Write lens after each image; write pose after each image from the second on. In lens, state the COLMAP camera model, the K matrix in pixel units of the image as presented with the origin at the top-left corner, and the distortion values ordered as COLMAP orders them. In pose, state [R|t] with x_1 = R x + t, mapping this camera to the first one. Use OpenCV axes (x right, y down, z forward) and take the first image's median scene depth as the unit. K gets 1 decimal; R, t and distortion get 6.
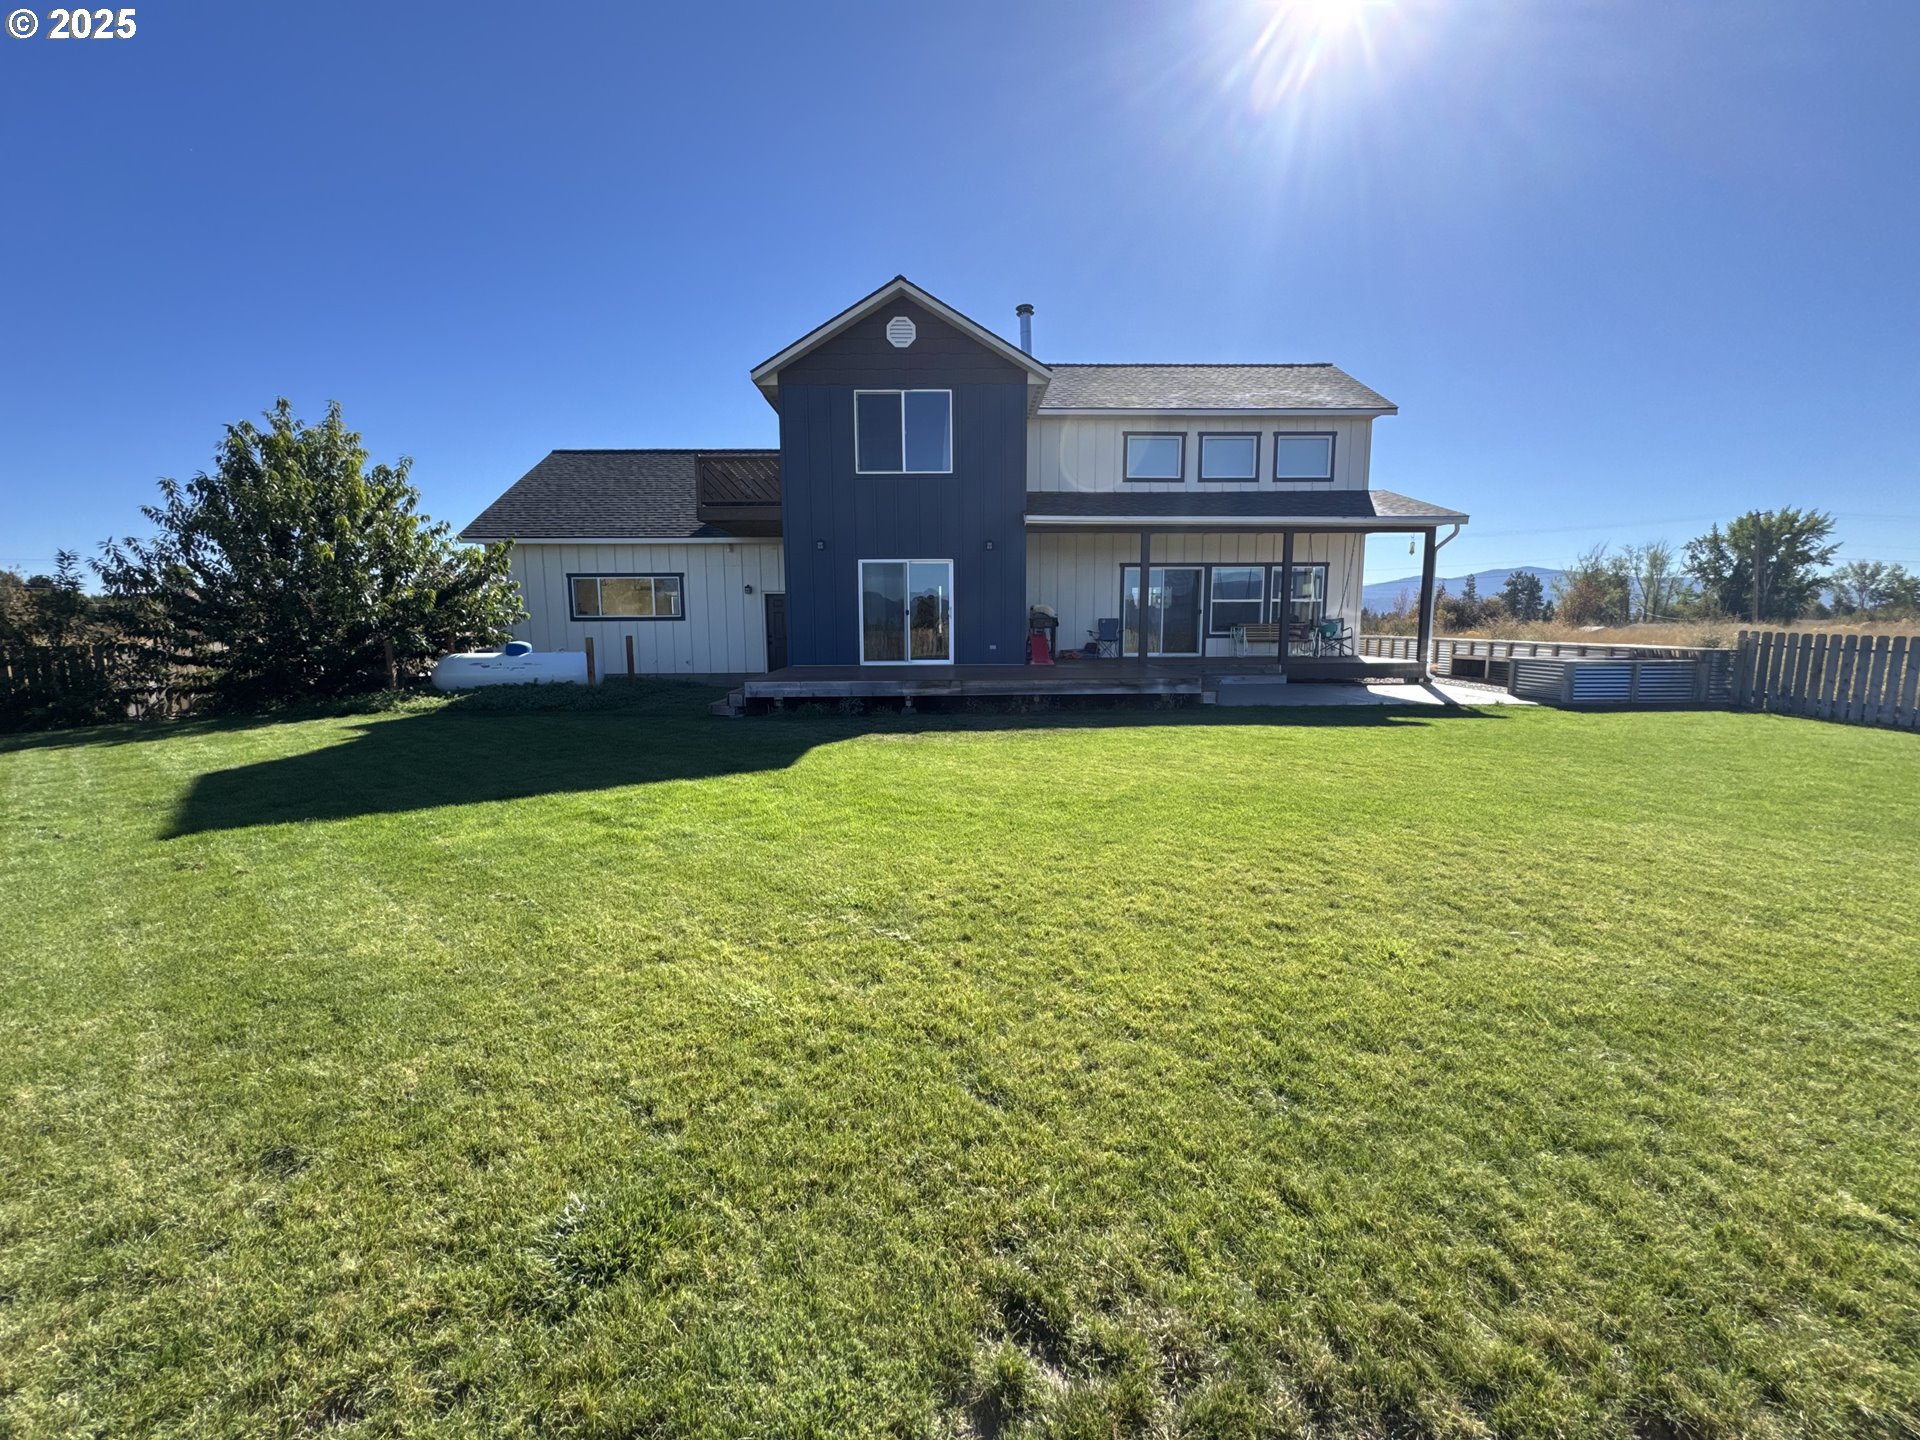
lens RADIAL K [[766.9, 0, 965.8], [0, 766.9, 715.8], [0, 0, 1]] dist [0.003847, 0.000124]
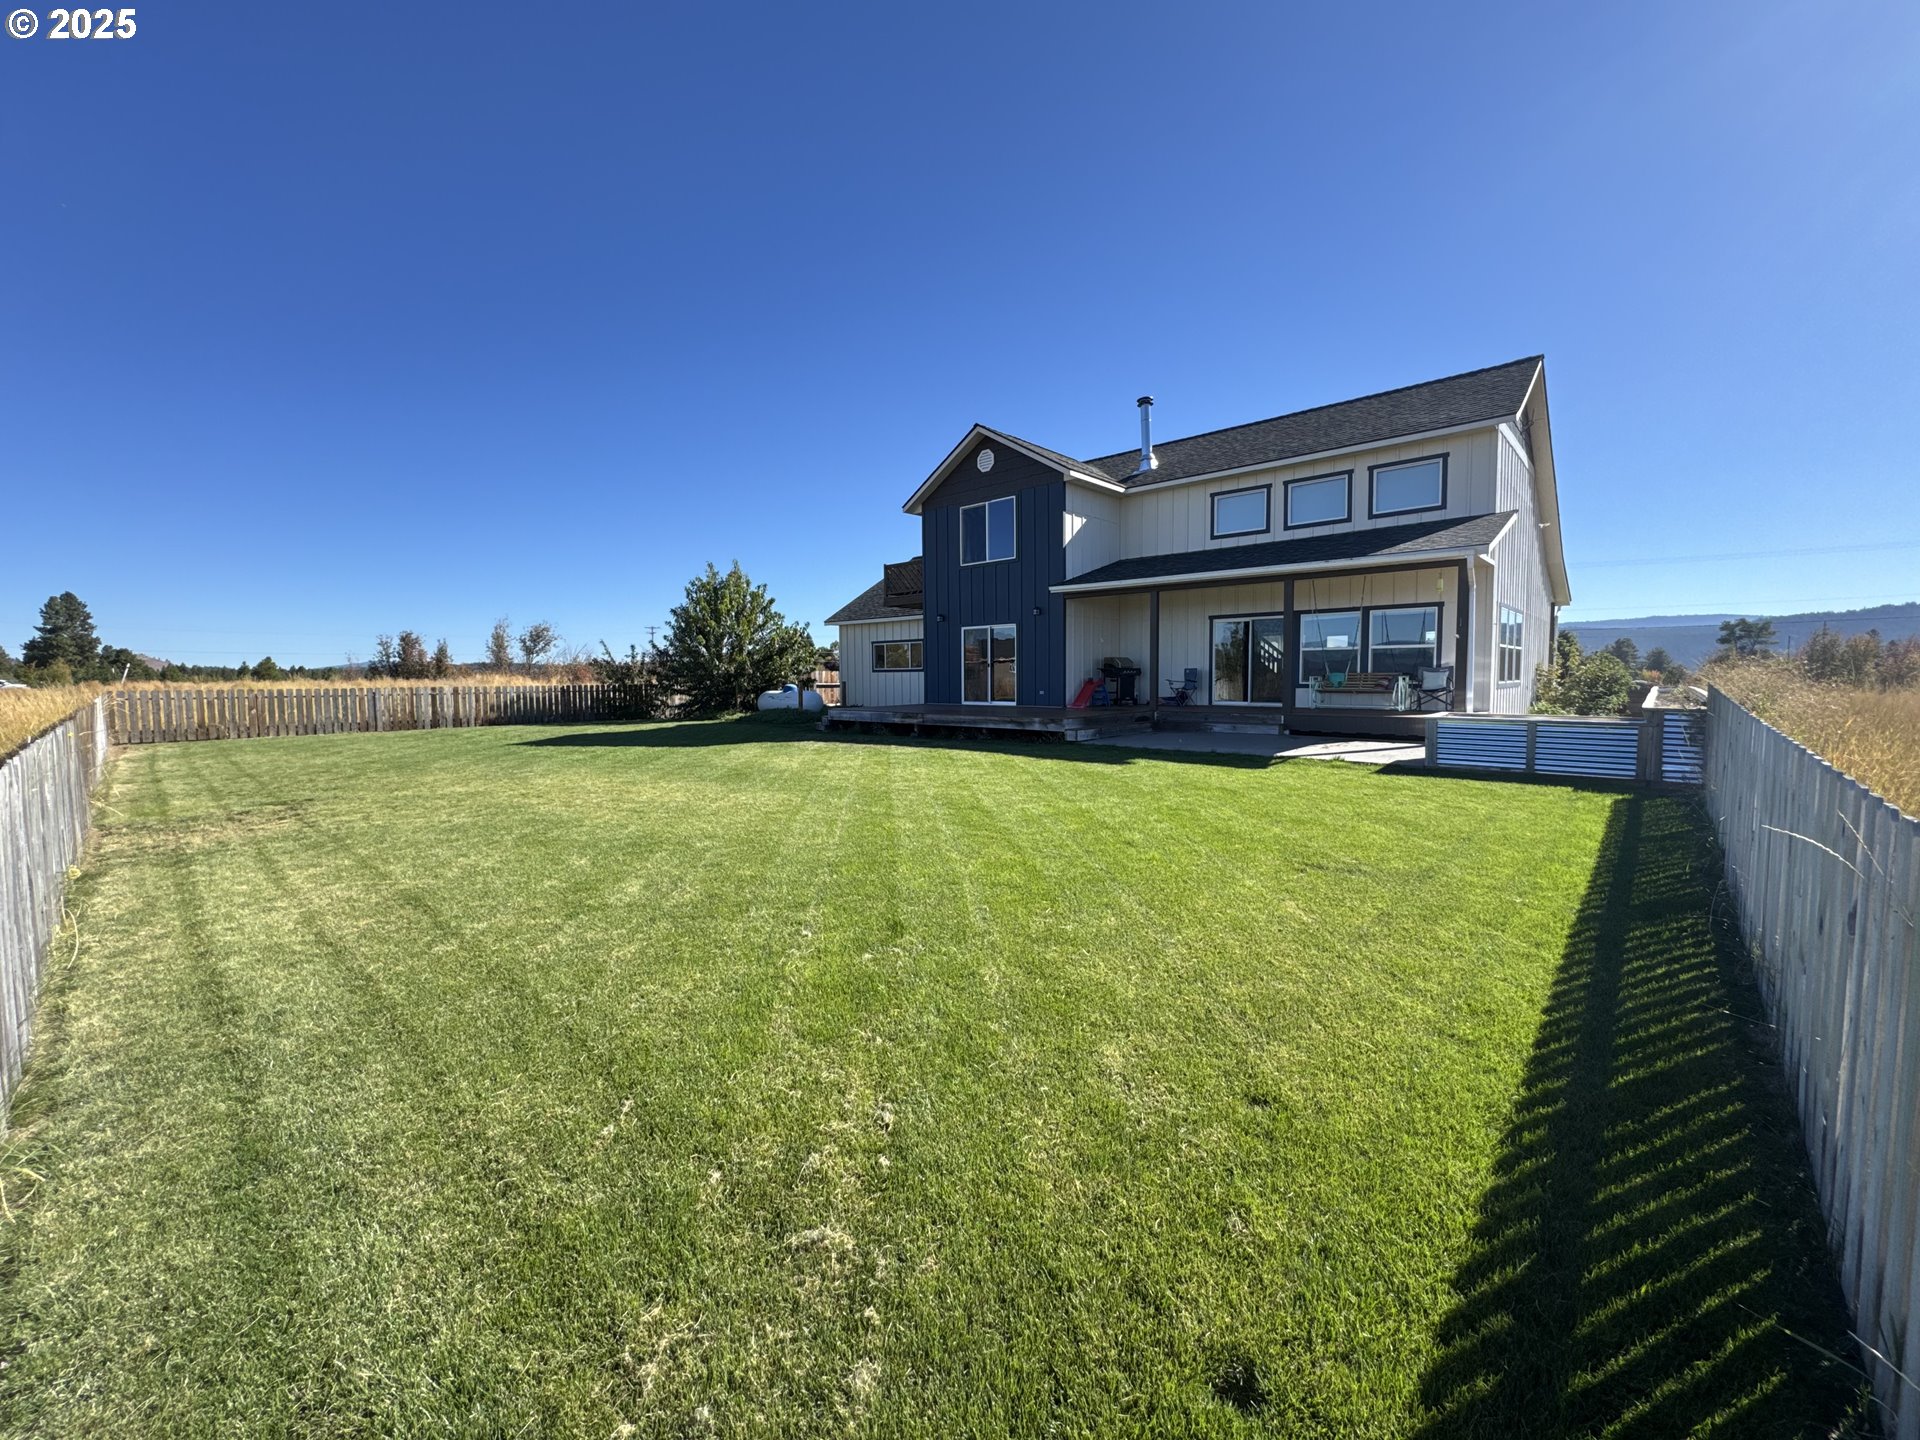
lens RADIAL K [[766.9, 0, 968.3], [0, 766.9, 724.0], [0, 0, 1]] dist [0.003847, 0.000124]
pose [[0.726496, 0.044055, -0.685757, 0.822440], [-0.077275, 0.996850, -0.017825, -0.006779], [0.682812, 0.065942, 0.727612, 0.017353]]
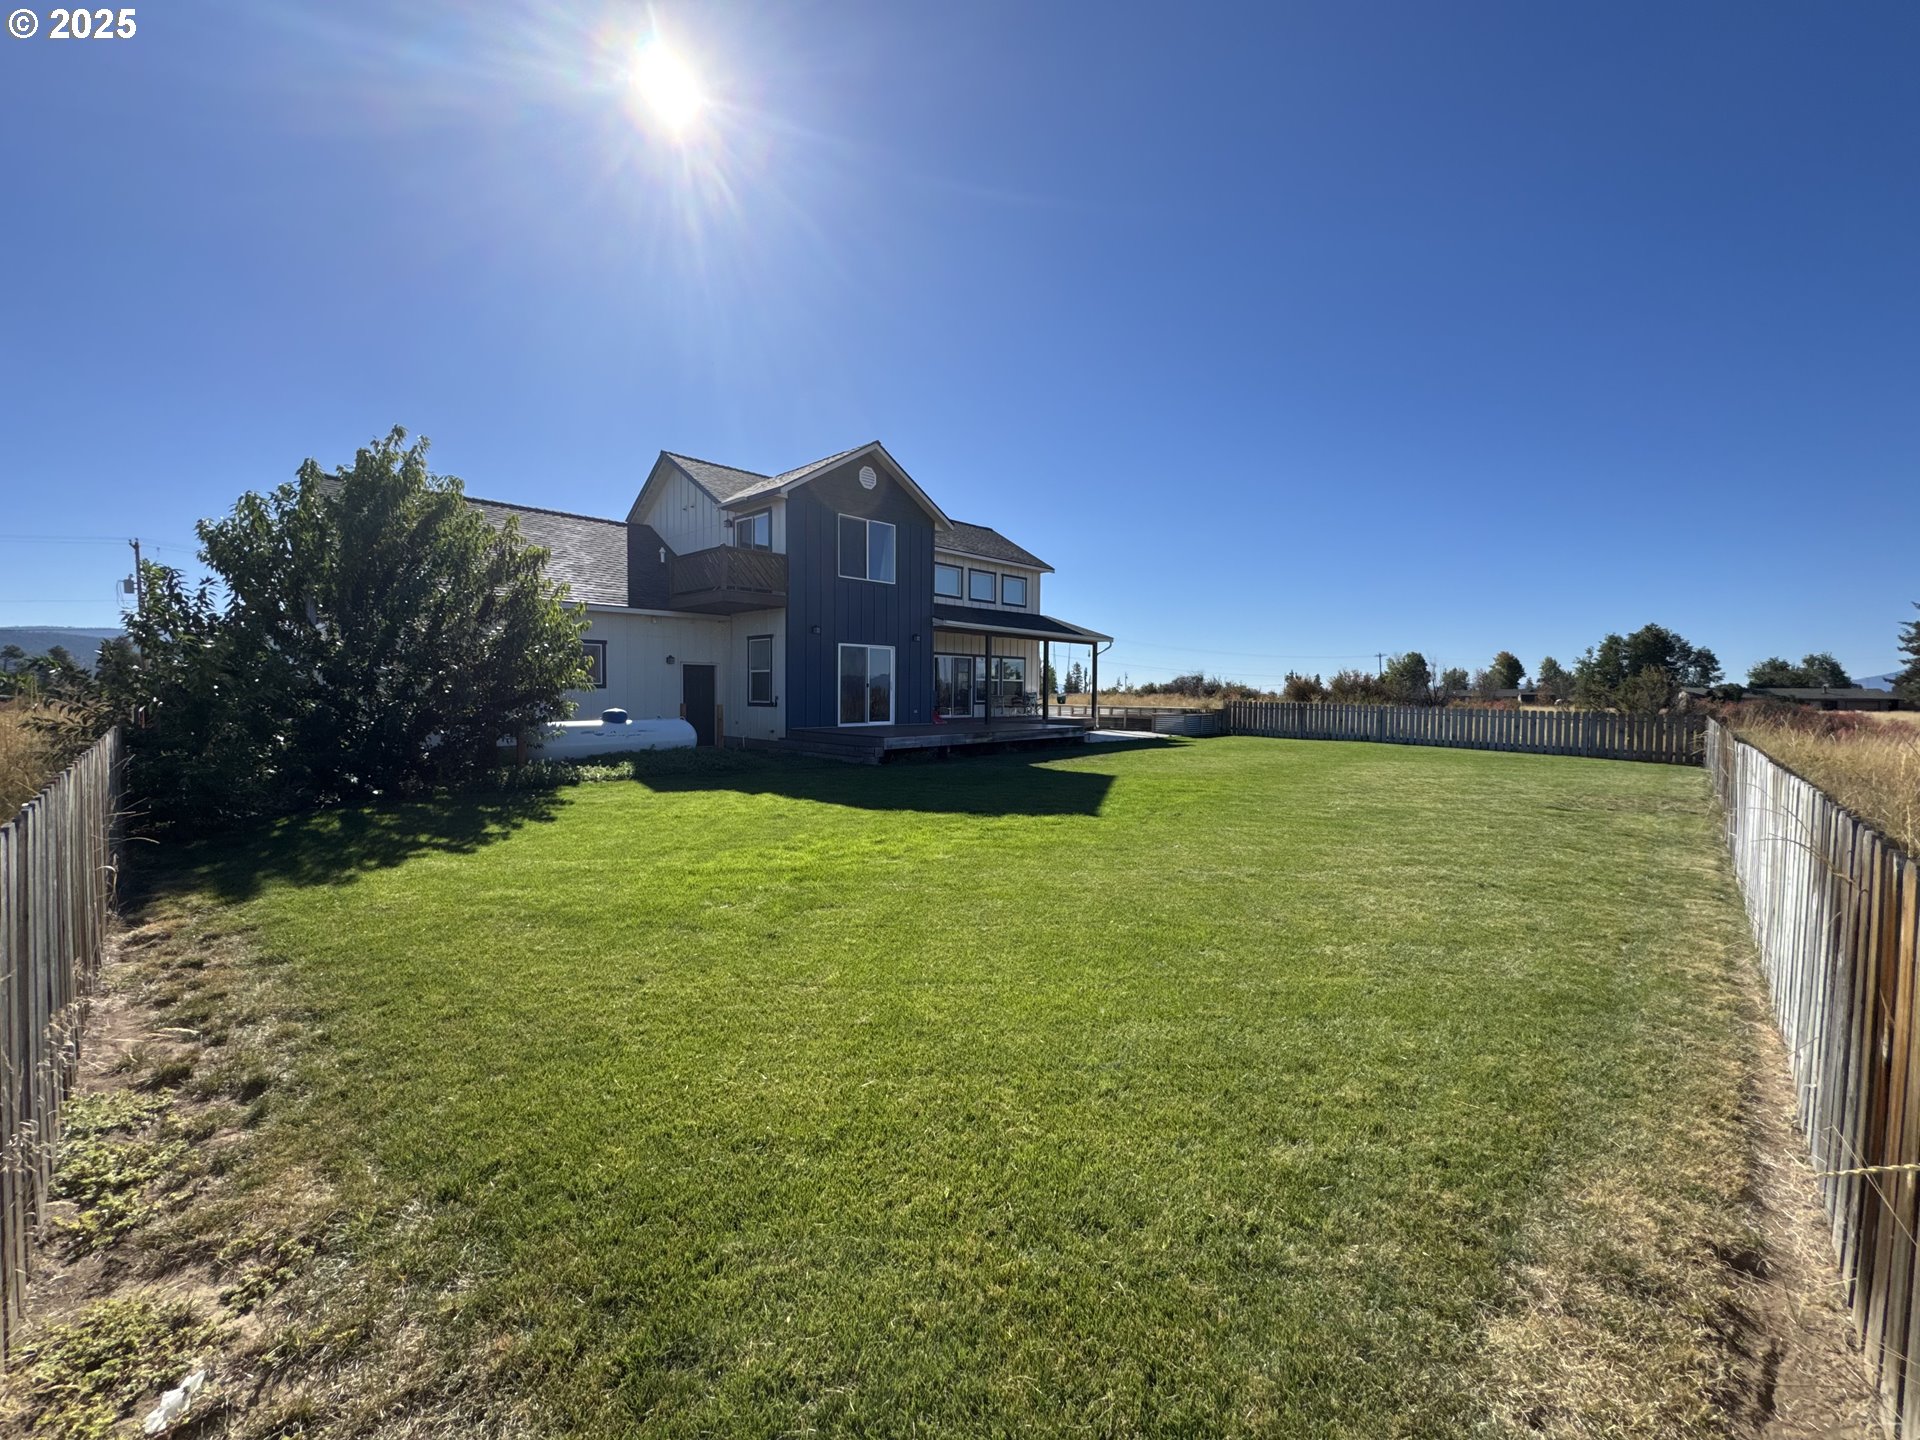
lens RADIAL K [[766.9, 0, 961.8], [0, 766.9, 719.2], [0, 0, 1]] dist [0.003847, 0.000124]
pose [[0.710459, -0.015551, 0.703566, -0.885819], [0.074927, 0.995745, -0.053652, 0.003664], [-0.699738, 0.090834, 0.708601, -0.024969]]
